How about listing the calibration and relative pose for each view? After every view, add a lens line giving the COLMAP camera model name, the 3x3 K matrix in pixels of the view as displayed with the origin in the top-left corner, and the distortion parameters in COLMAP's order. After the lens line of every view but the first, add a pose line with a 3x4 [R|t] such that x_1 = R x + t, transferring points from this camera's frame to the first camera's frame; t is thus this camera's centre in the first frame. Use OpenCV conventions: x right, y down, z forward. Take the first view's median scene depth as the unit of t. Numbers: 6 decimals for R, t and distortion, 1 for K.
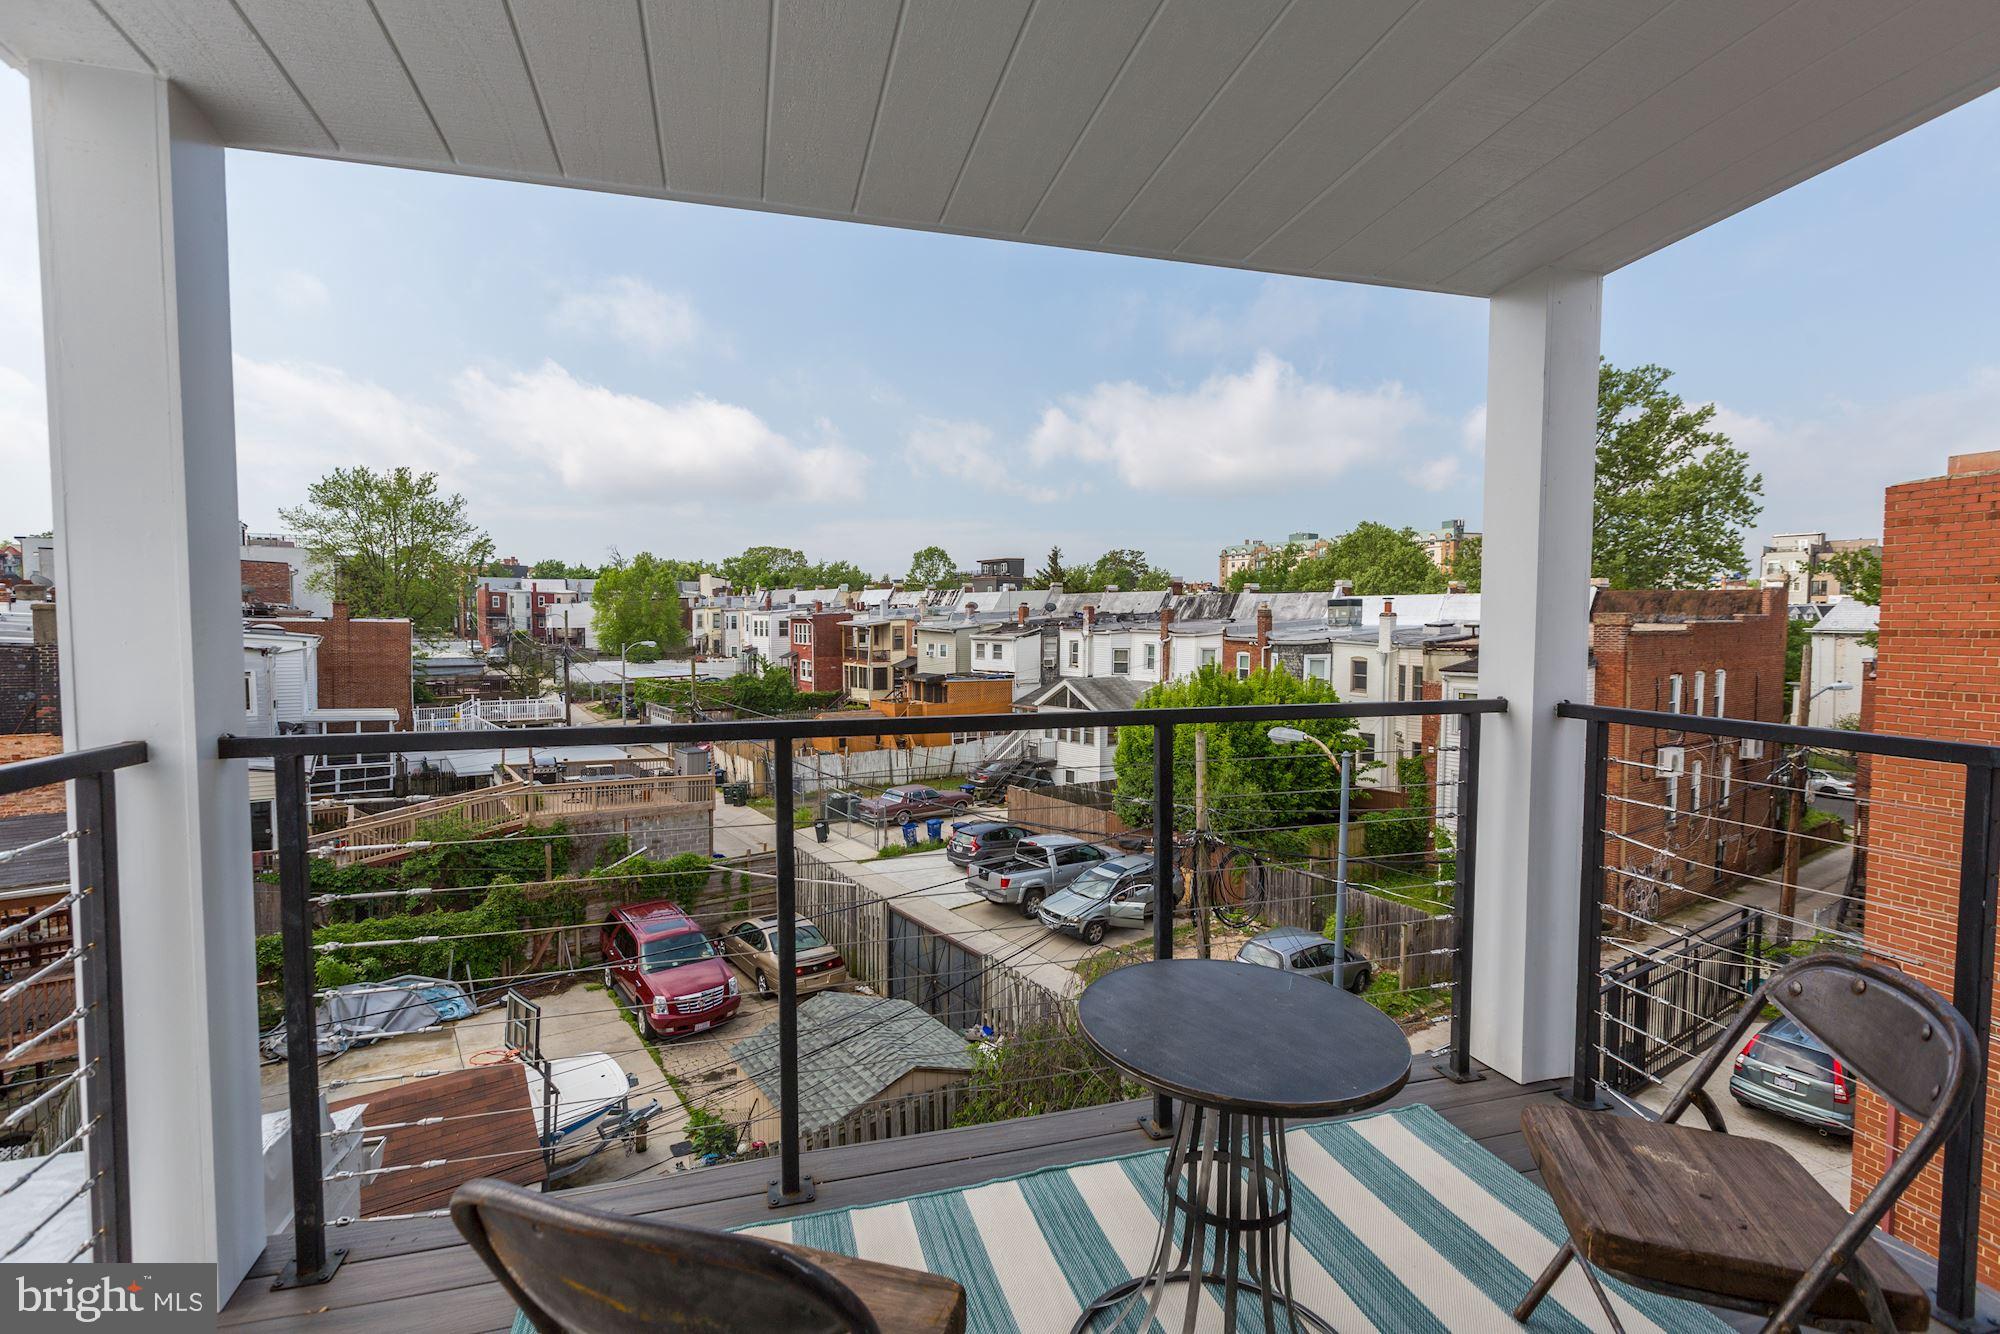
lens RADIAL K [[949.4, 0, 1043.7], [0, 949.4, 668.9], [0, 0, 1]] dist [0.002600, 0.000649]
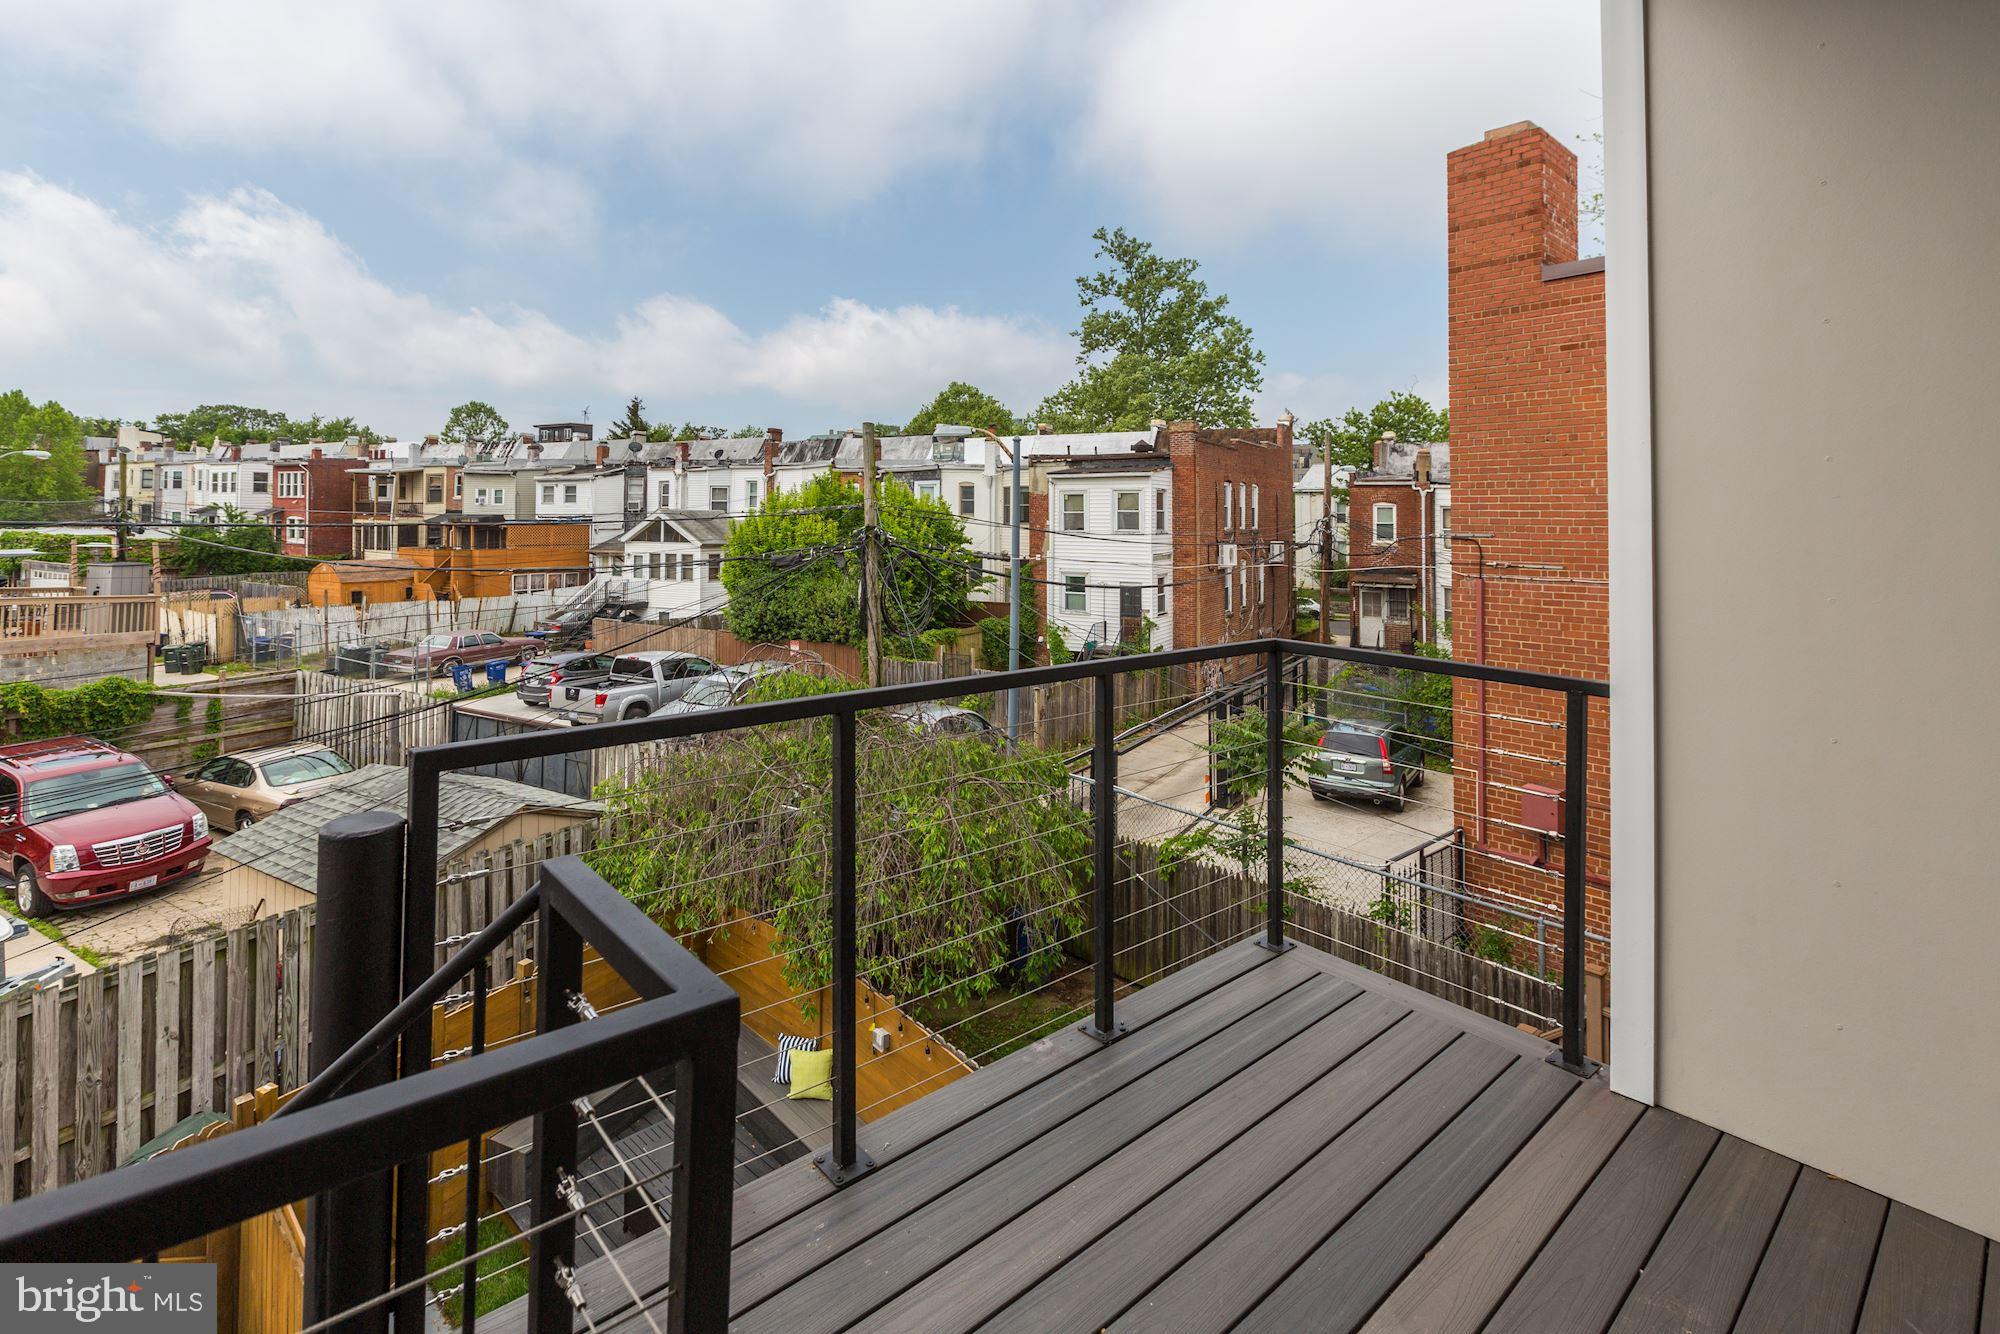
lens RADIAL K [[923.6, 0, 1001.6], [0, 923.6, 581.3], [0, 0, 1]] dist [0.003003, 0.001143]
pose [[0.907544, 0.003392, 0.419943, -0.048678], [0.030087, 0.996873, -0.073072, 0.146906], [-0.418878, 0.078951, 0.904604, 0.067395]]
